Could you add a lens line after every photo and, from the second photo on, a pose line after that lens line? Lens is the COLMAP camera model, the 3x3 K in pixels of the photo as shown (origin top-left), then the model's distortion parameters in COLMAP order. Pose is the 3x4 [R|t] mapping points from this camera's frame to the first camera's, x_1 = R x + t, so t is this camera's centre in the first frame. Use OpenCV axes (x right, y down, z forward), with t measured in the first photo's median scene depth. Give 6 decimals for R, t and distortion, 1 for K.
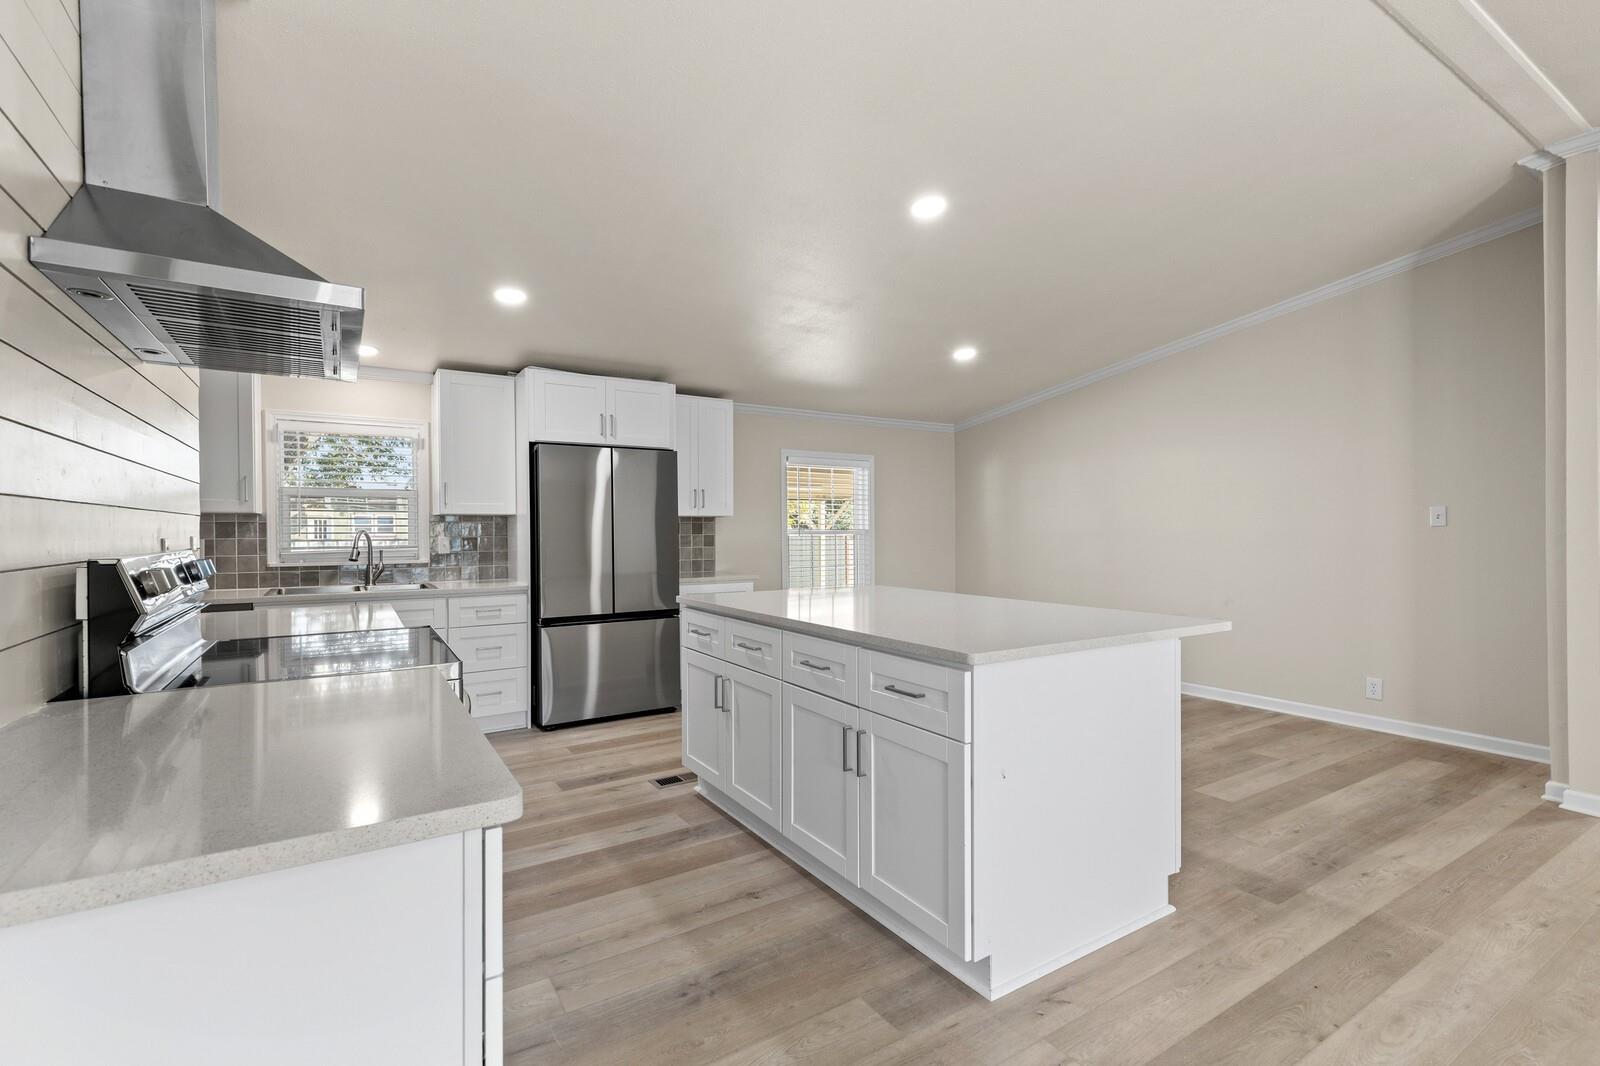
lens RADIAL K [[722.0, 0, 794.9], [0, 722.0, 532.5], [0, 0, 1]] dist [0.007958, 0.000661]
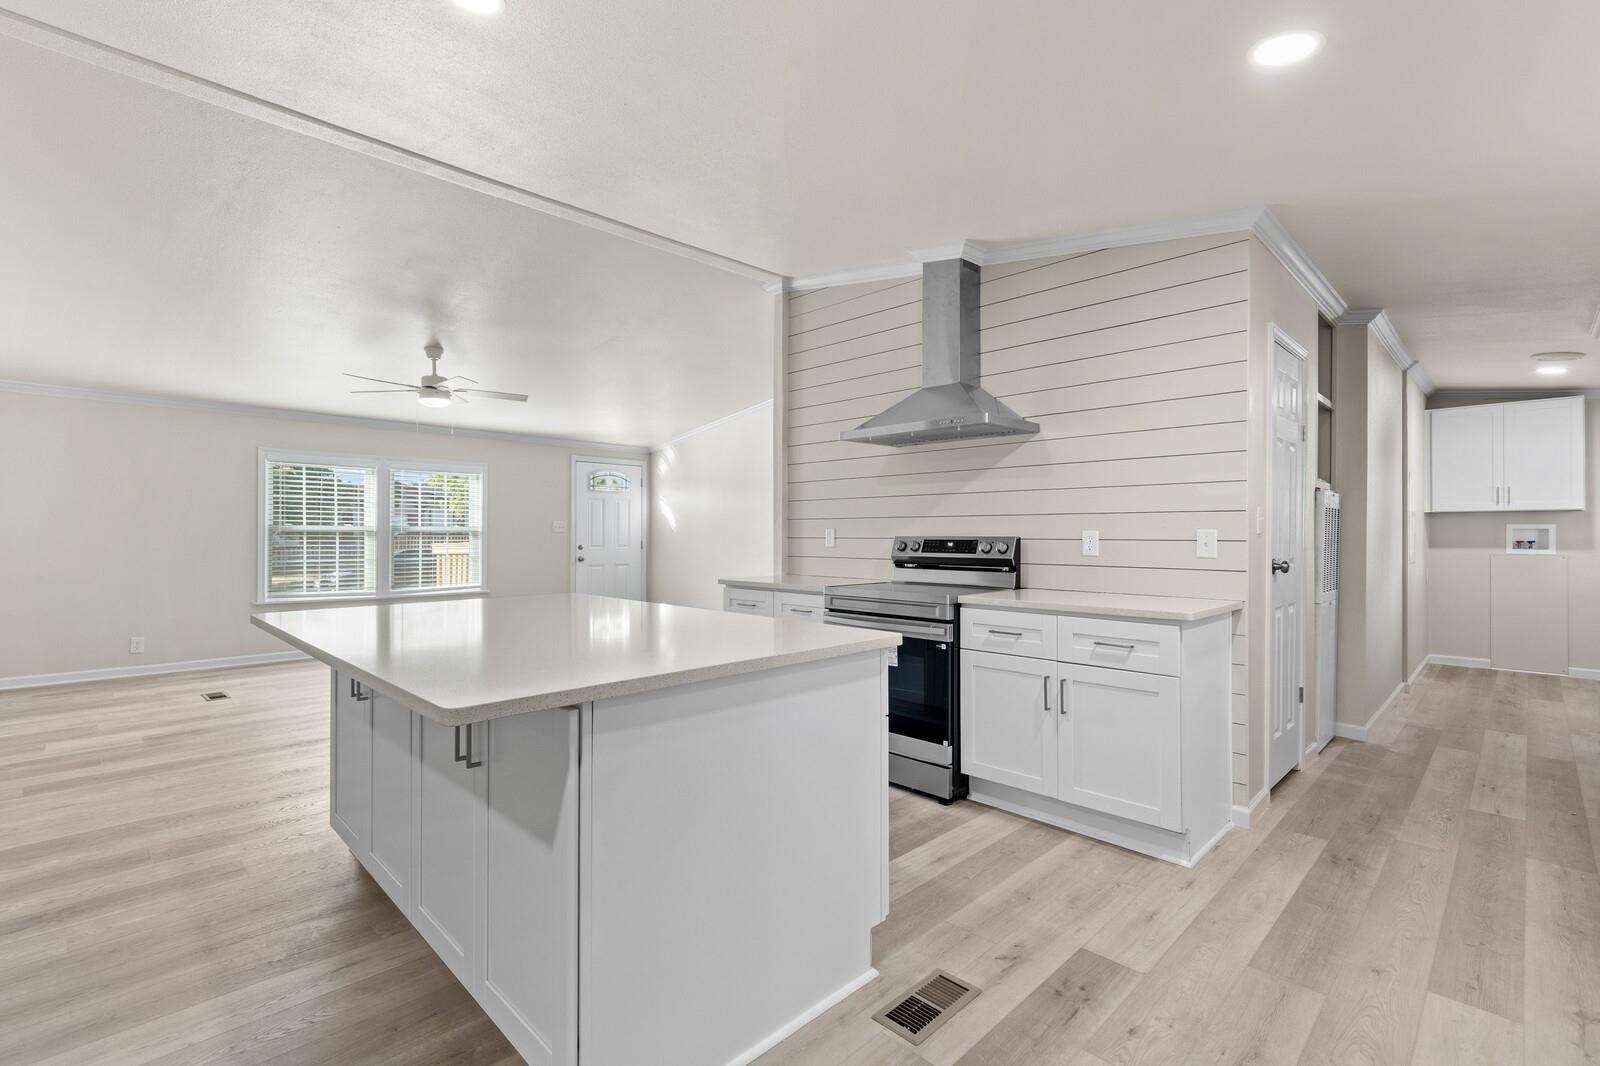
lens RADIAL K [[722.0, 0, 801.7], [0, 722.0, 532.4], [0, 0, 1]] dist [0.007958, 0.000661]
pose [[-0.974870, 0.003846, -0.222743, 0.037674], [0.002934, 0.999986, 0.004429, 0.001170], [0.222757, 0.003664, -0.974867, 1.232817]]
